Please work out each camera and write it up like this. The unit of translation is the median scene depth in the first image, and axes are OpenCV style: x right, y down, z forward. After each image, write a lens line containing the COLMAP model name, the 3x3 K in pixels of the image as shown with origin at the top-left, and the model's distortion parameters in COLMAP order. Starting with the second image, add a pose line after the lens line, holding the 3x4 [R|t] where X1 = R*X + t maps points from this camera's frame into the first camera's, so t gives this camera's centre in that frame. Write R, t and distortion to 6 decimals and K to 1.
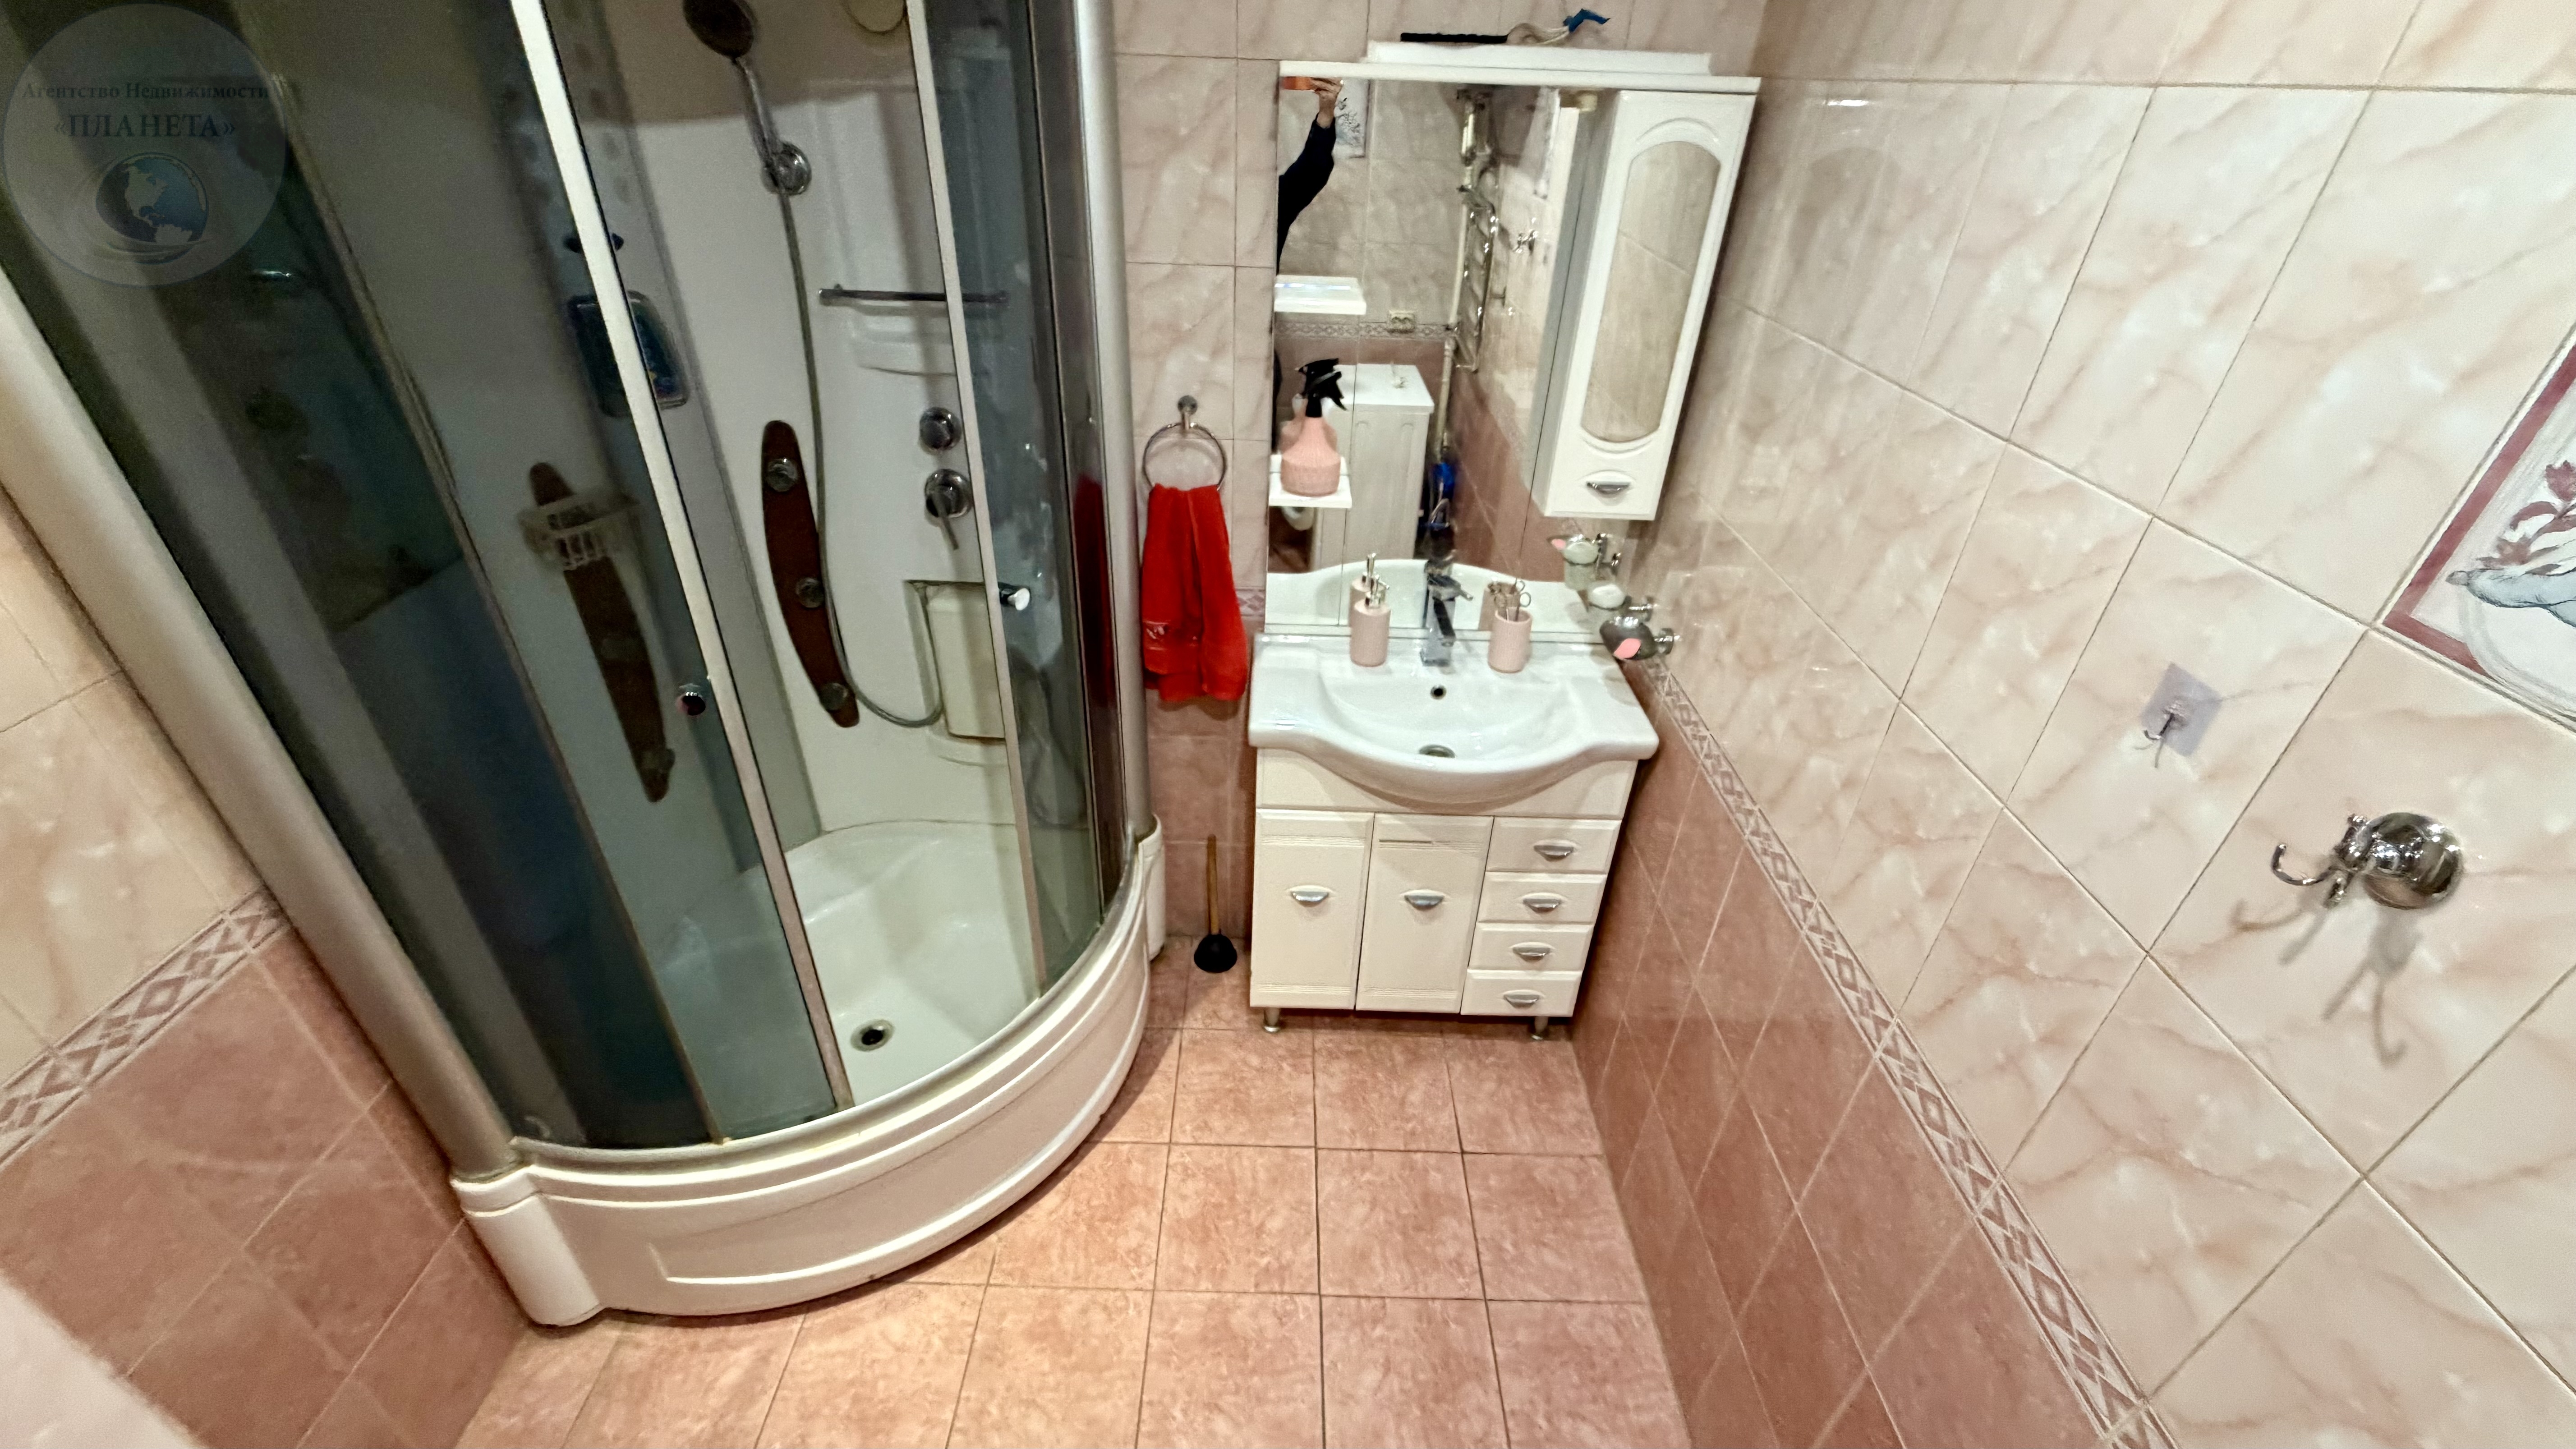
lens RADIAL K [[1022.8, 0, 1277.3], [0, 1022.8, 725.8], [0, 0, 1]] dist [-0.002489, -0.000145]
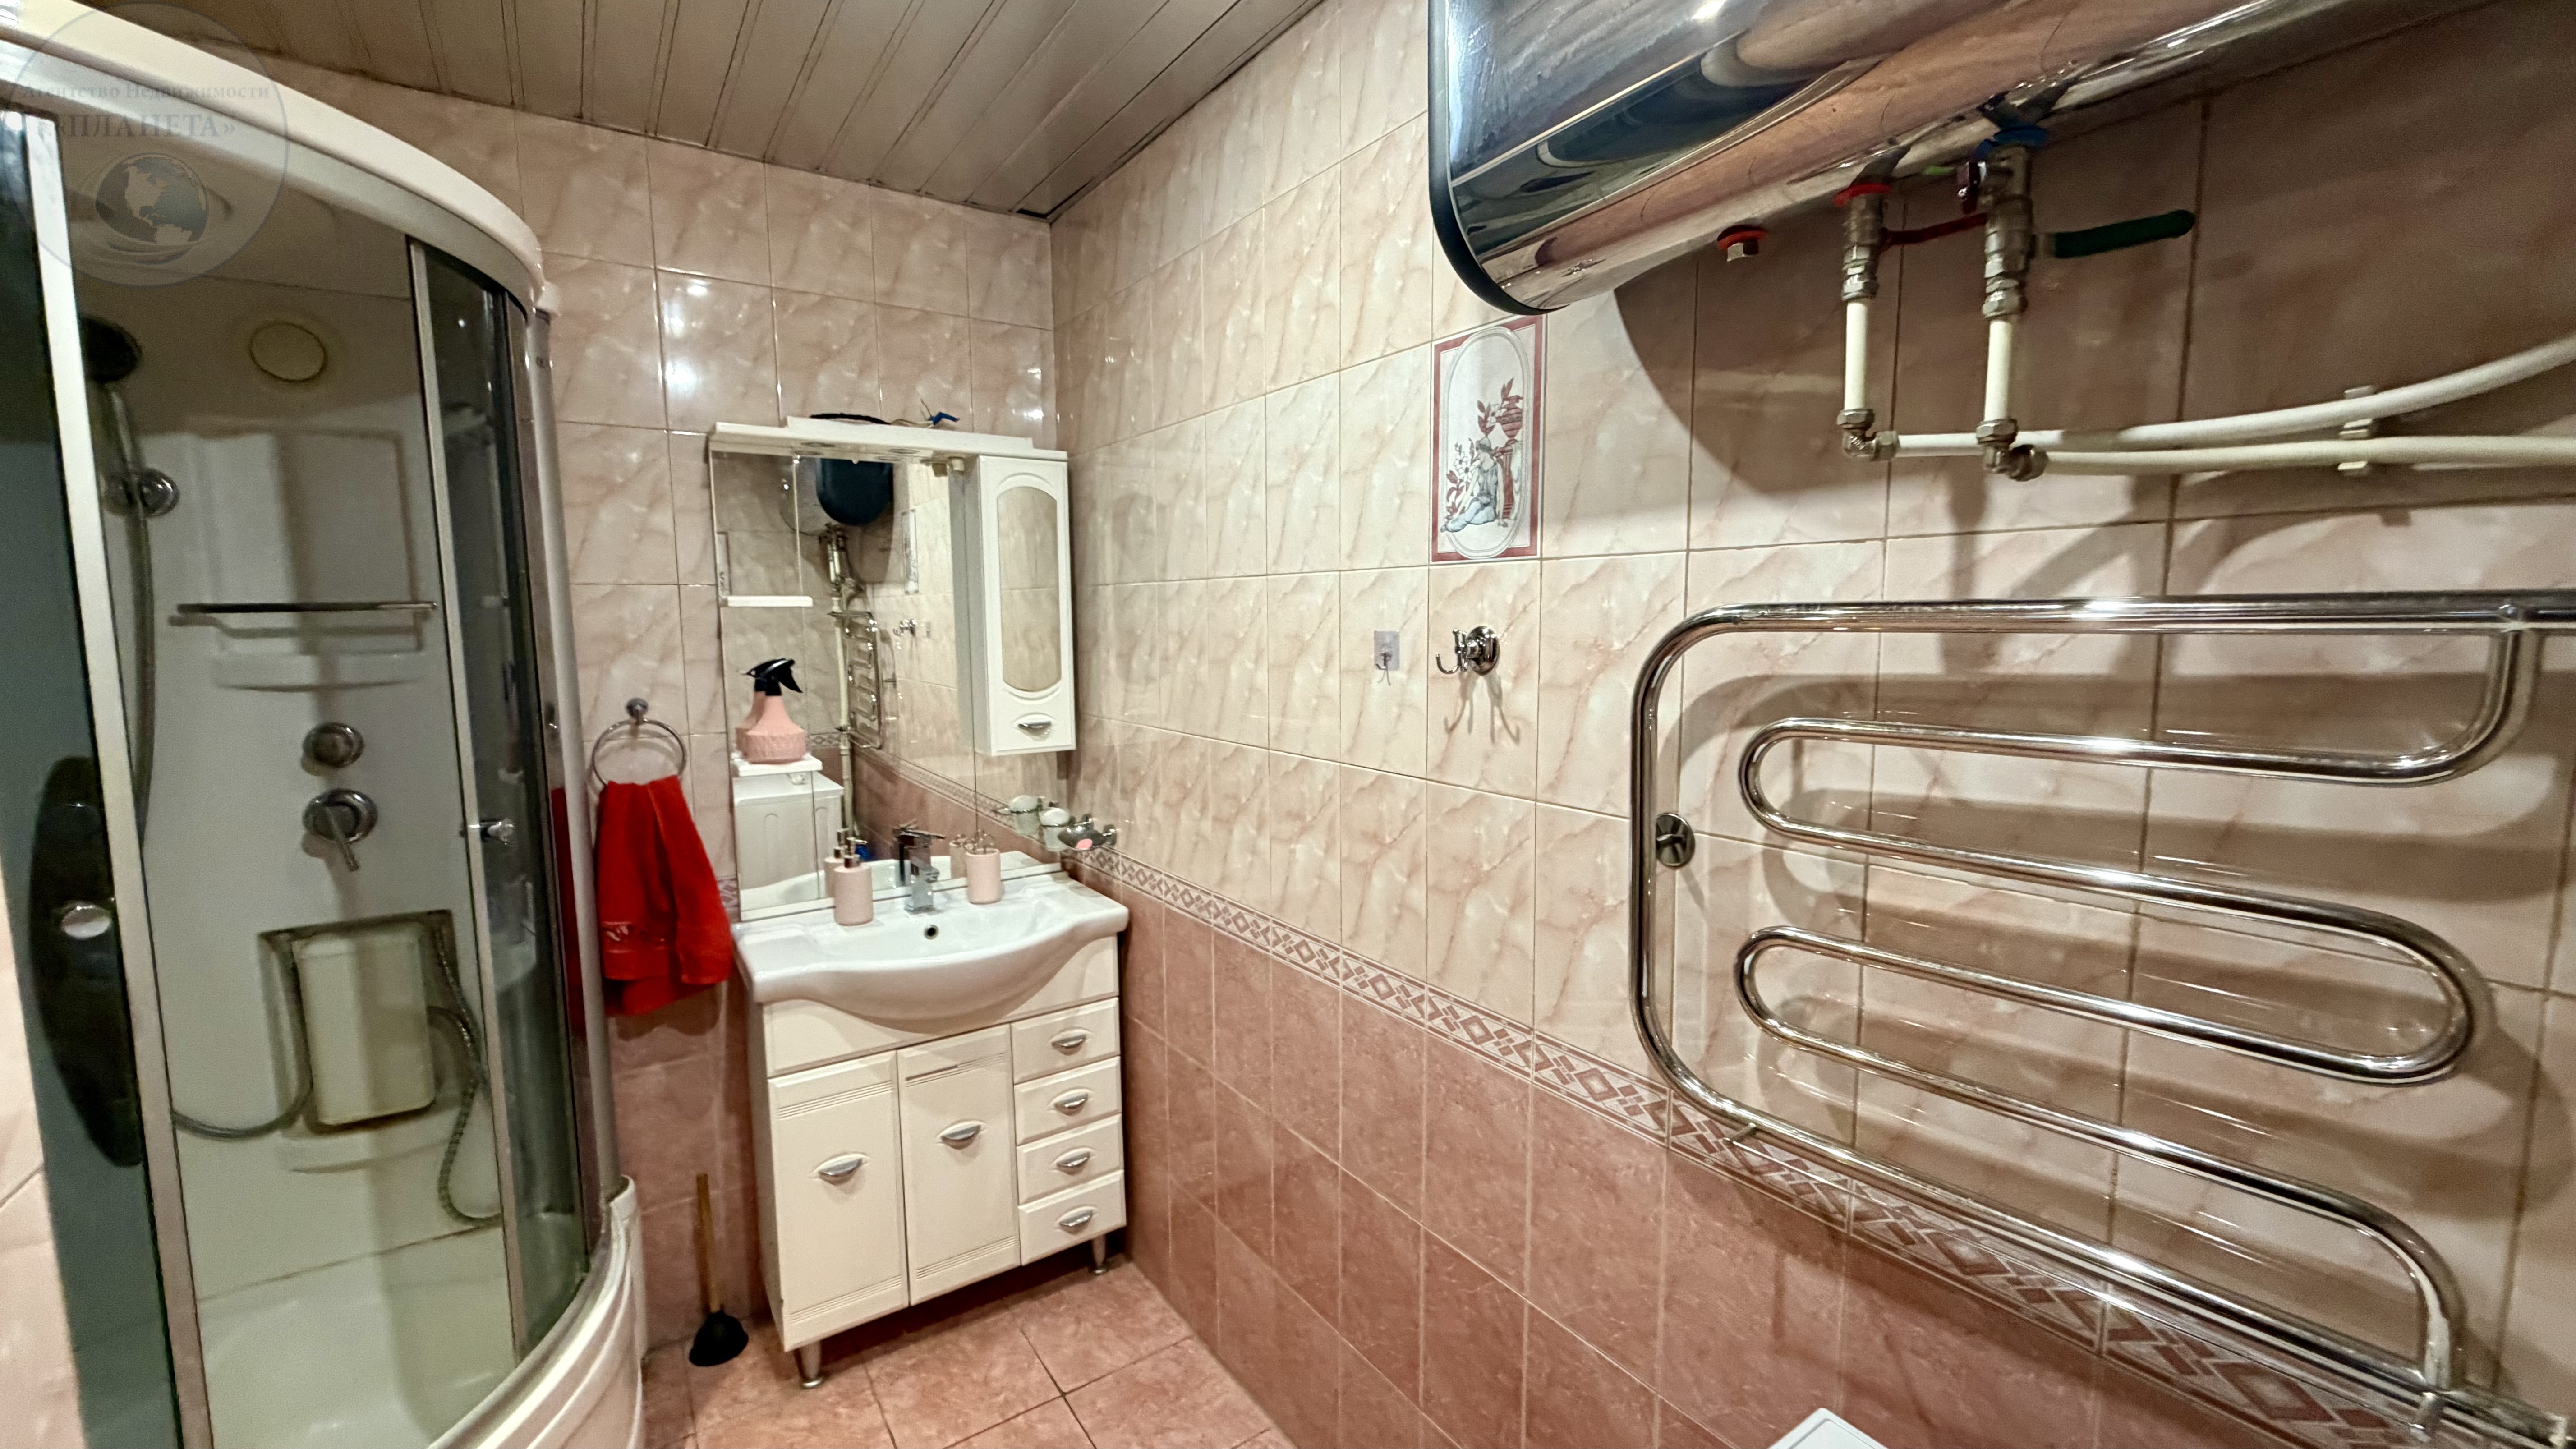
lens RADIAL K [[1022.8, 0, 1277.3], [0, 1022.8, 725.8], [0, 0, 1]] dist [-0.002489, -0.000145]
pose [[0.820913, -0.099539, 0.562311, -0.135593], [0.334637, 0.881758, -0.332446, 0.270112], [-0.462731, 0.461079, 0.757157, -0.100363]]
